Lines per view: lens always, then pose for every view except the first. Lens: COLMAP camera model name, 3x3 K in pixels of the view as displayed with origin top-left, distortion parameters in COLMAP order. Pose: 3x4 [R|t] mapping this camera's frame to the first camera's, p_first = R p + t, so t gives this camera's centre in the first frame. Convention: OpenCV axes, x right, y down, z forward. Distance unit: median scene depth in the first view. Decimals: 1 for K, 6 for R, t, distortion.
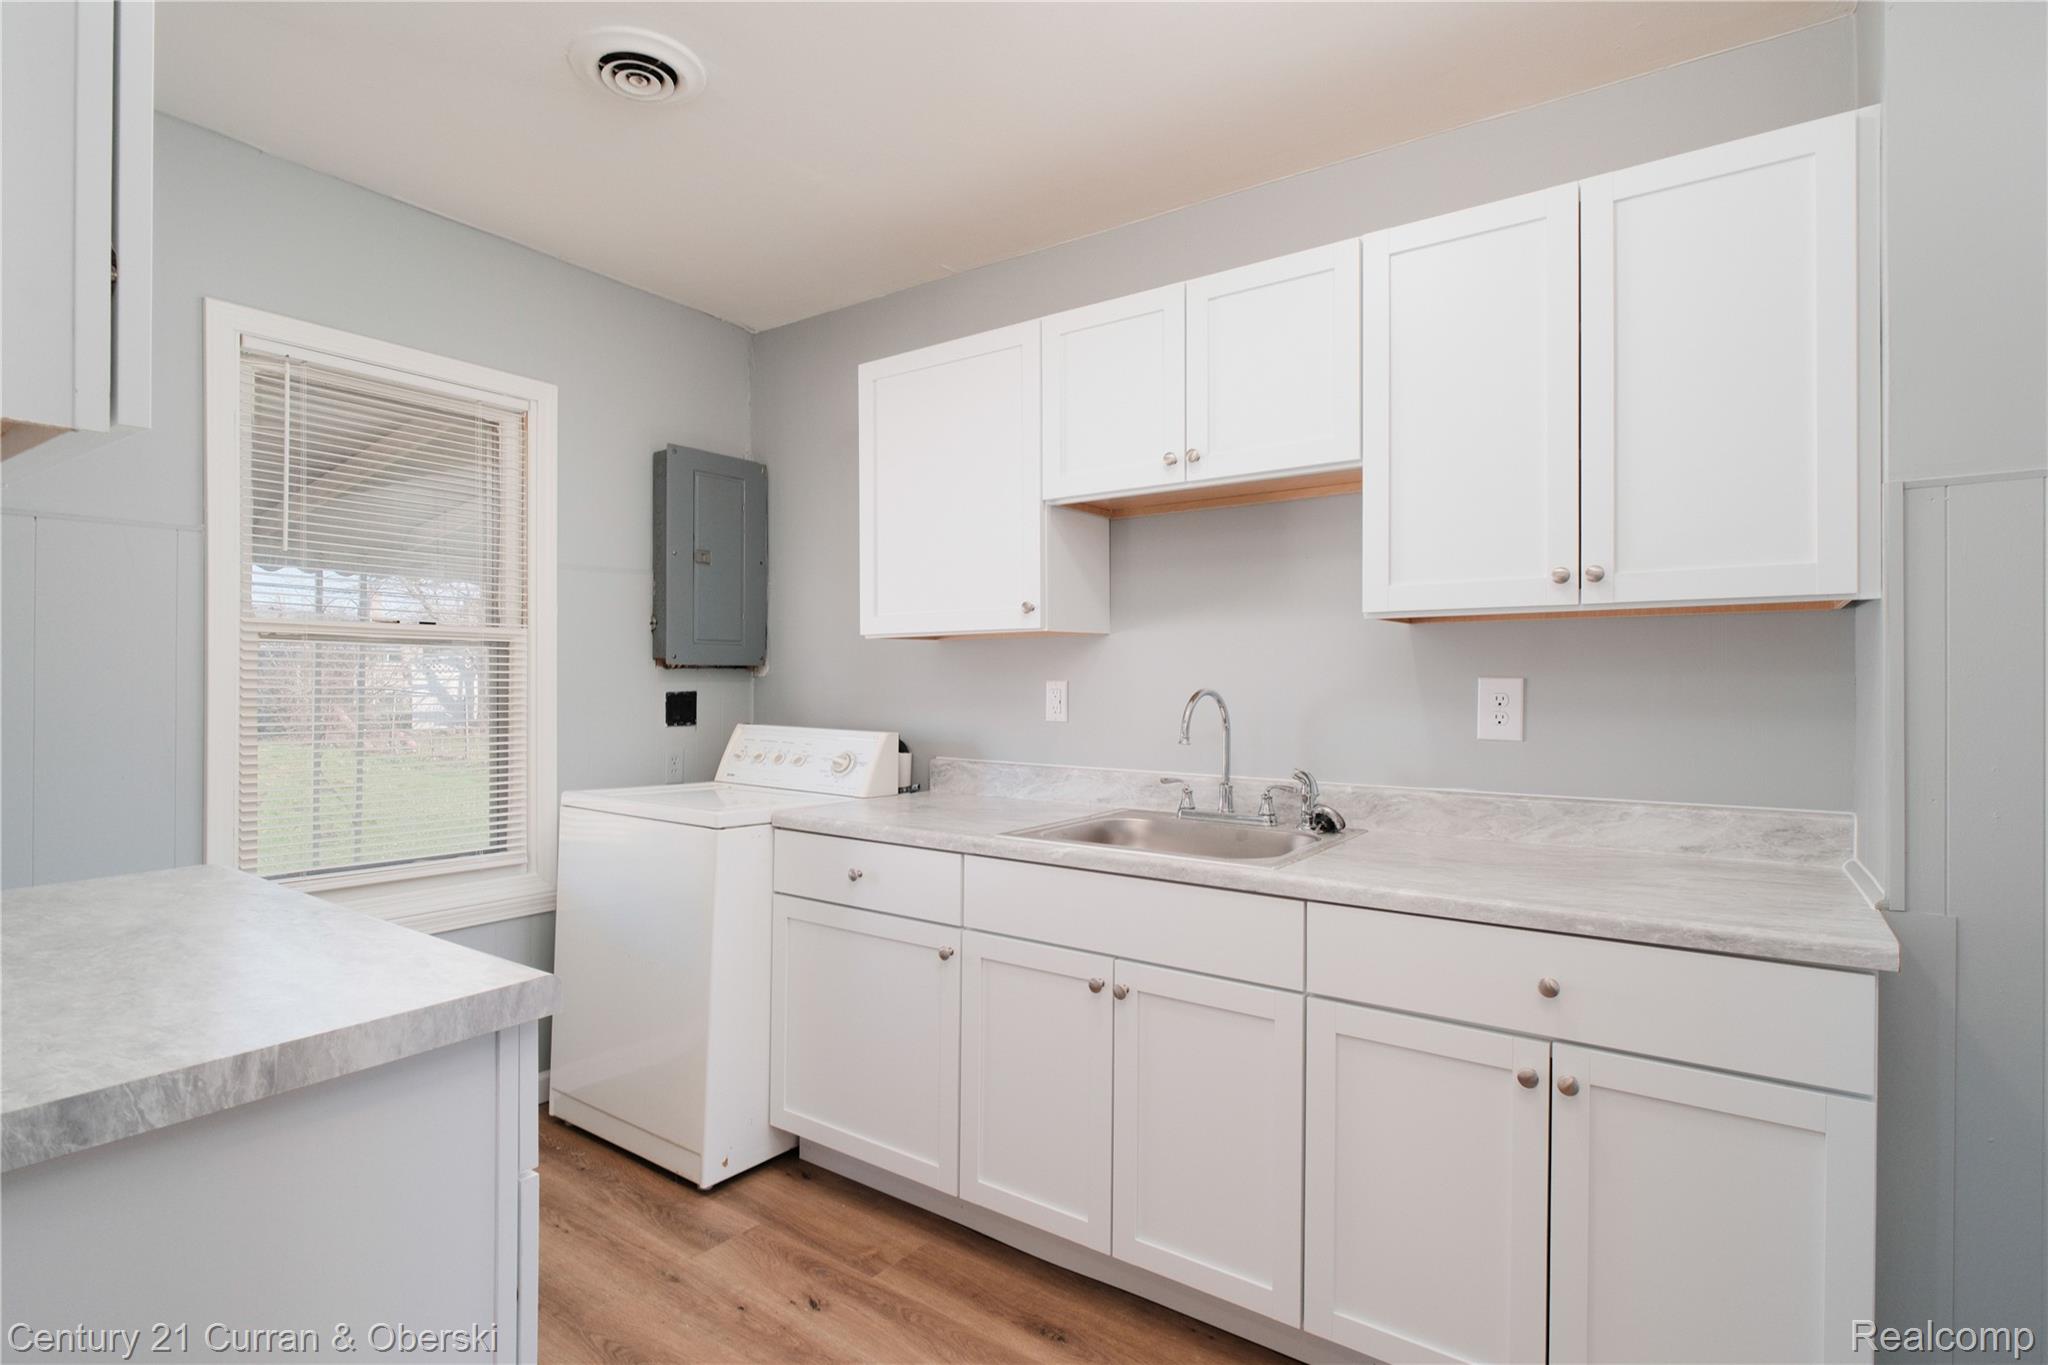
lens RADIAL K [[1013.1, 0, 1009.2], [0, 1013.1, 685.3], [0, 0, 1]] dist [-0.003956, -0.000652]
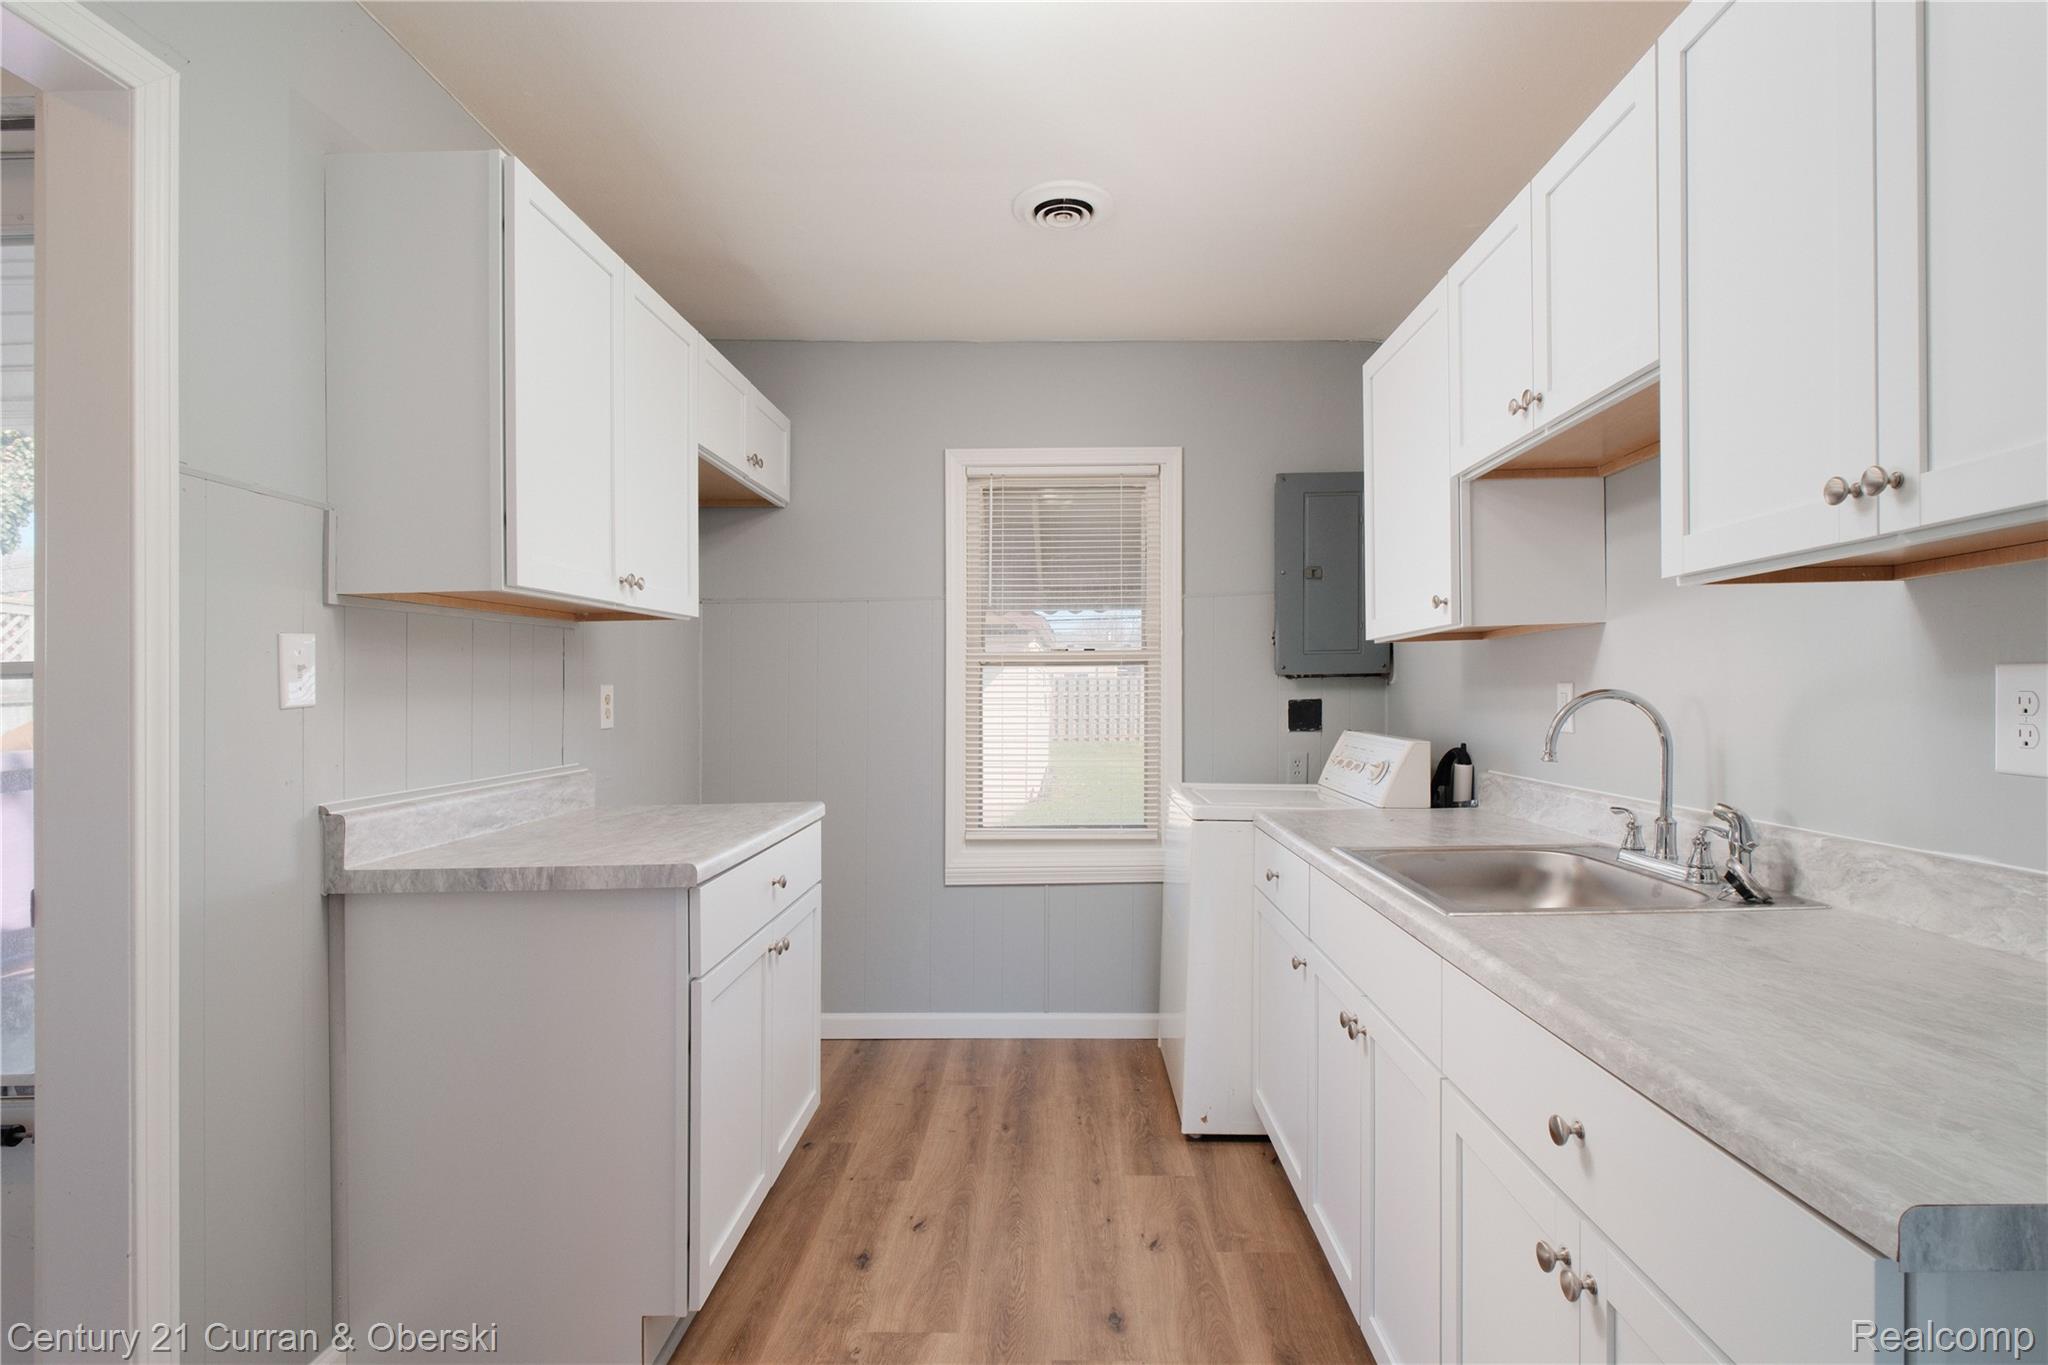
lens RADIAL K [[1013.1, 0, 1043.7], [0, 1013.1, 687.8], [0, 0, 1]] dist [-0.003956, -0.000652]
pose [[0.582483, -0.016267, -0.812680, 0.587446], [0.009748, 0.999868, -0.013027, 0.007543], [0.812784, -0.000334, 0.582565, 0.221416]]
